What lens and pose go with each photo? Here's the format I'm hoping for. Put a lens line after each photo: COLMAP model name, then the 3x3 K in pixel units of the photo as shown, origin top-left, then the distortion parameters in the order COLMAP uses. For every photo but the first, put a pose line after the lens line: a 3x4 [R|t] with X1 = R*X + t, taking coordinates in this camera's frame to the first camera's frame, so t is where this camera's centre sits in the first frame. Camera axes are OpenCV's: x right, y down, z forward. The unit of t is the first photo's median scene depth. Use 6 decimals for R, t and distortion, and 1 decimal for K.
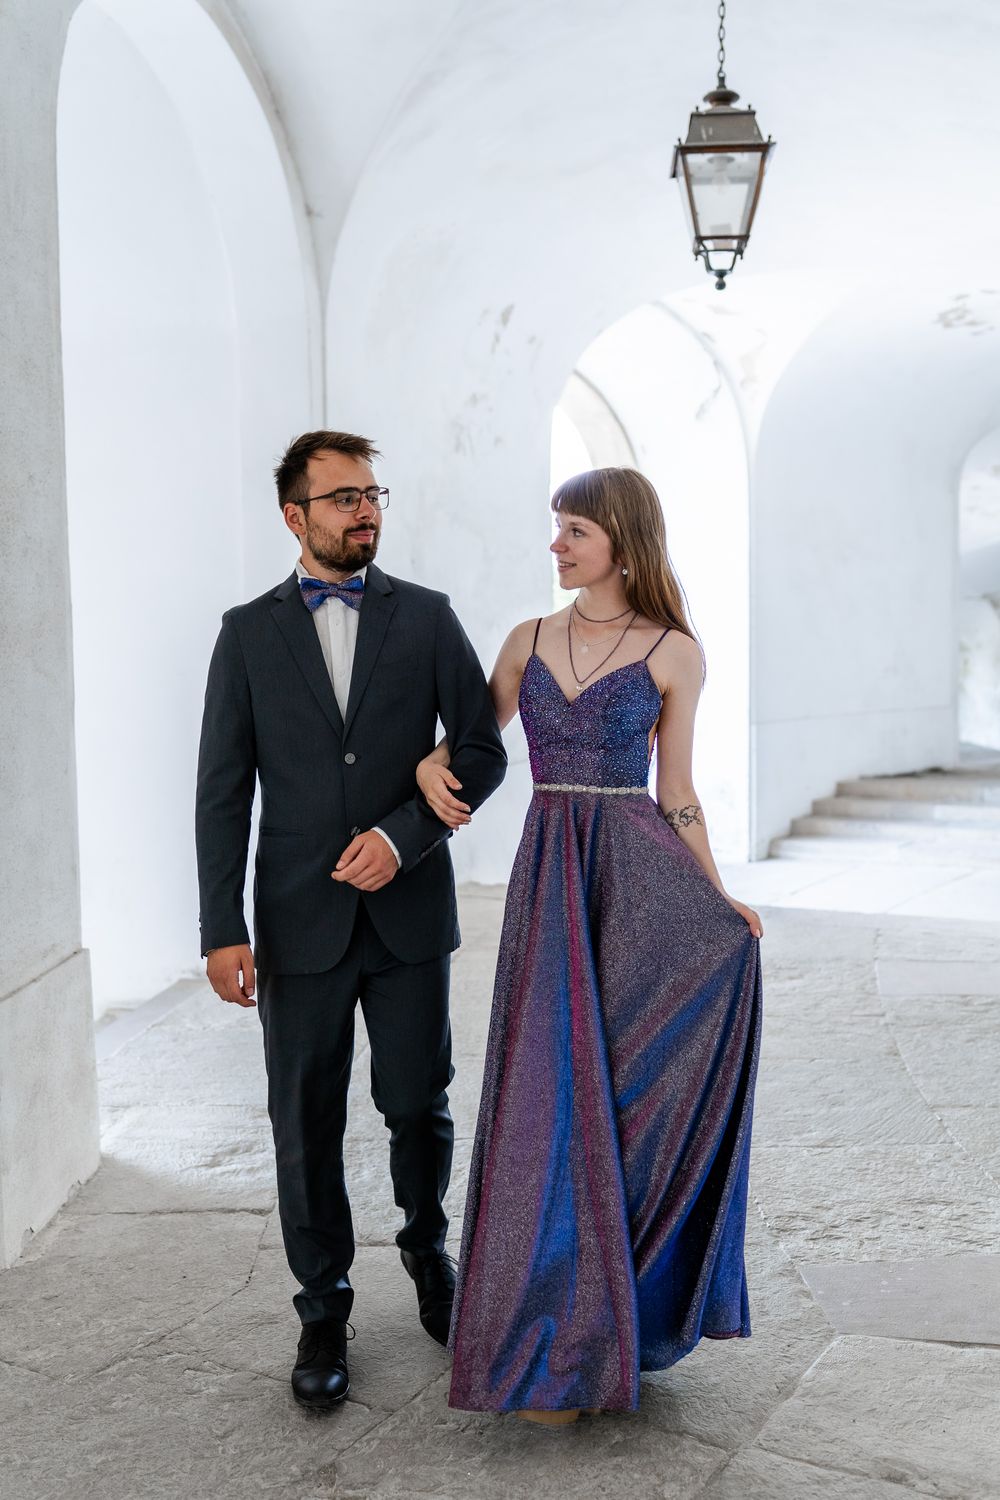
lens RADIAL K [[1469.9, 0, 520.3], [0, 1469.9, 754.6], [0, 0, 1]] dist [-0.005536, 0.000000]
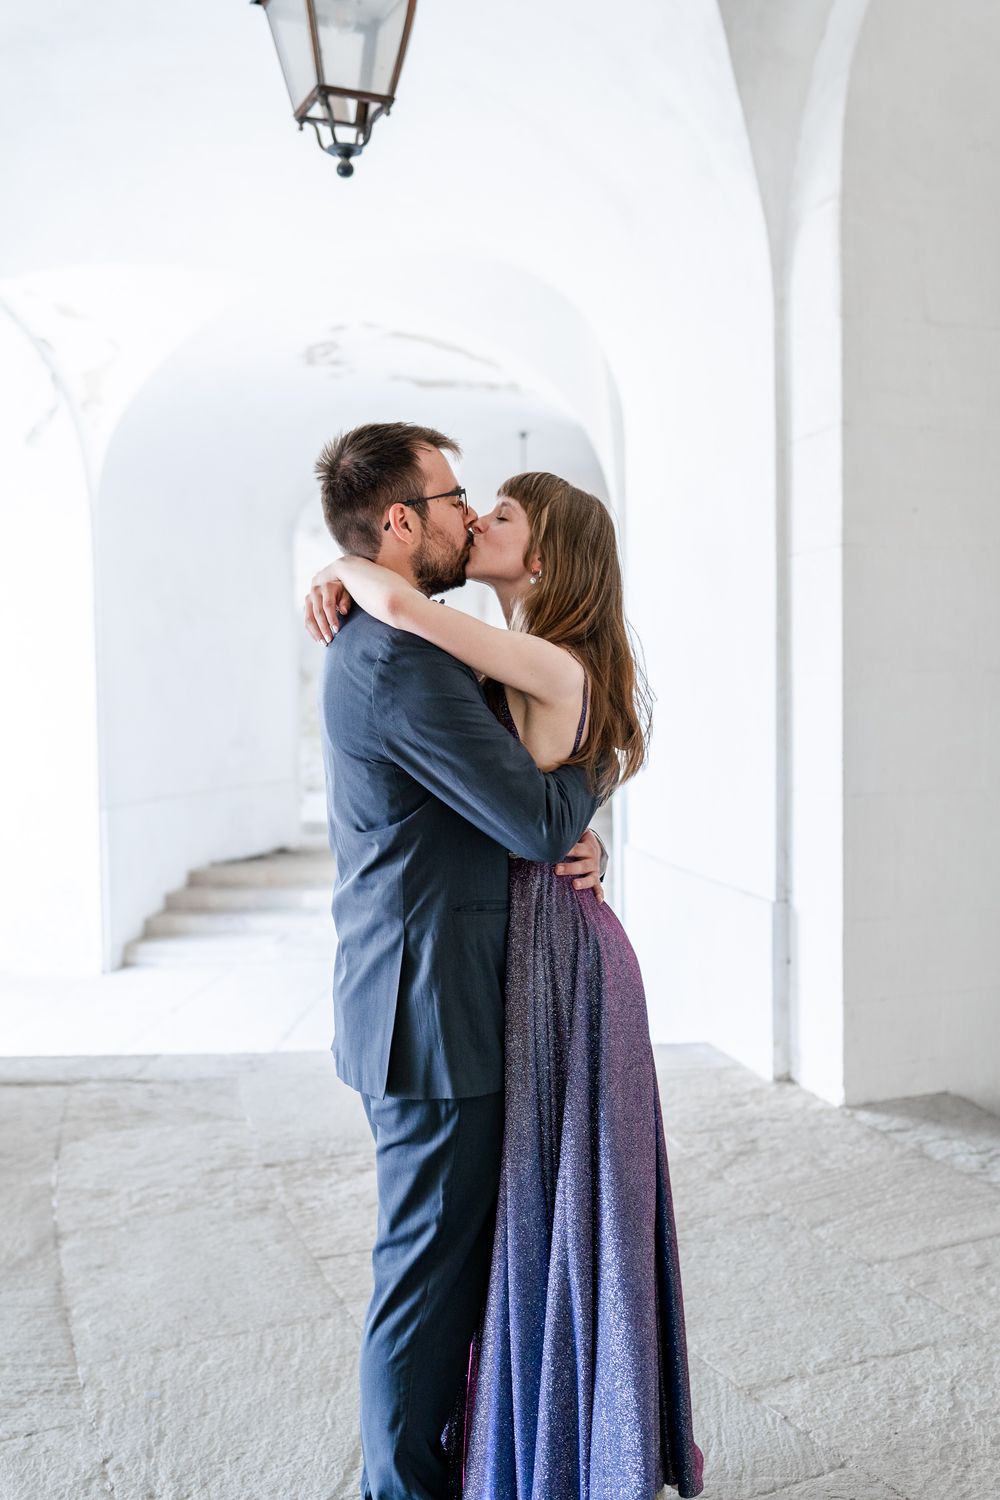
lens RADIAL K [[1469.9, 0, 488.7], [0, 1469.9, 758.2], [0, 0, 1]] dist [-0.005536, 0.000000]
pose [[0.877332, -0.024701, 0.479248, -0.128822], [0.046512, 0.998349, -0.033691, -0.029673], [-0.477625, 0.051848, 0.877033, 0.400891]]
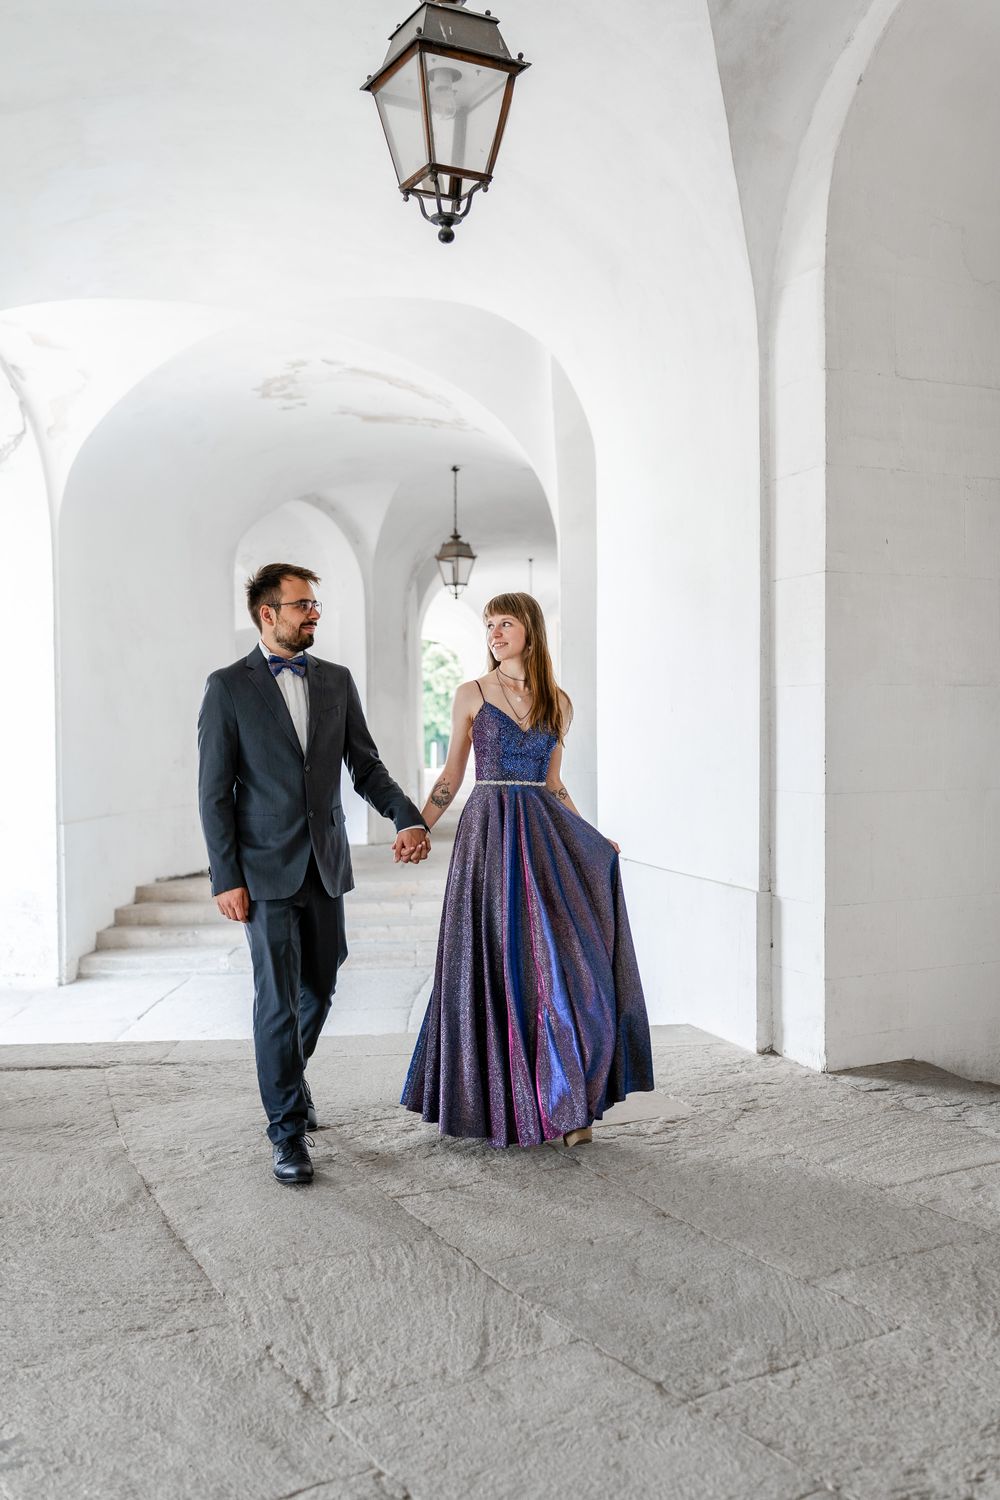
lens RADIAL K [[1469.9, 0, 483.3], [0, 1469.9, 765.1], [0, 0, 1]] dist [-0.005536, 0.000000]
pose [[0.838139, -0.013503, 0.545290, -0.265712], [0.046917, 0.997773, -0.047407, -0.008089], [-0.543436, 0.065317, 0.836906, 0.366371]]
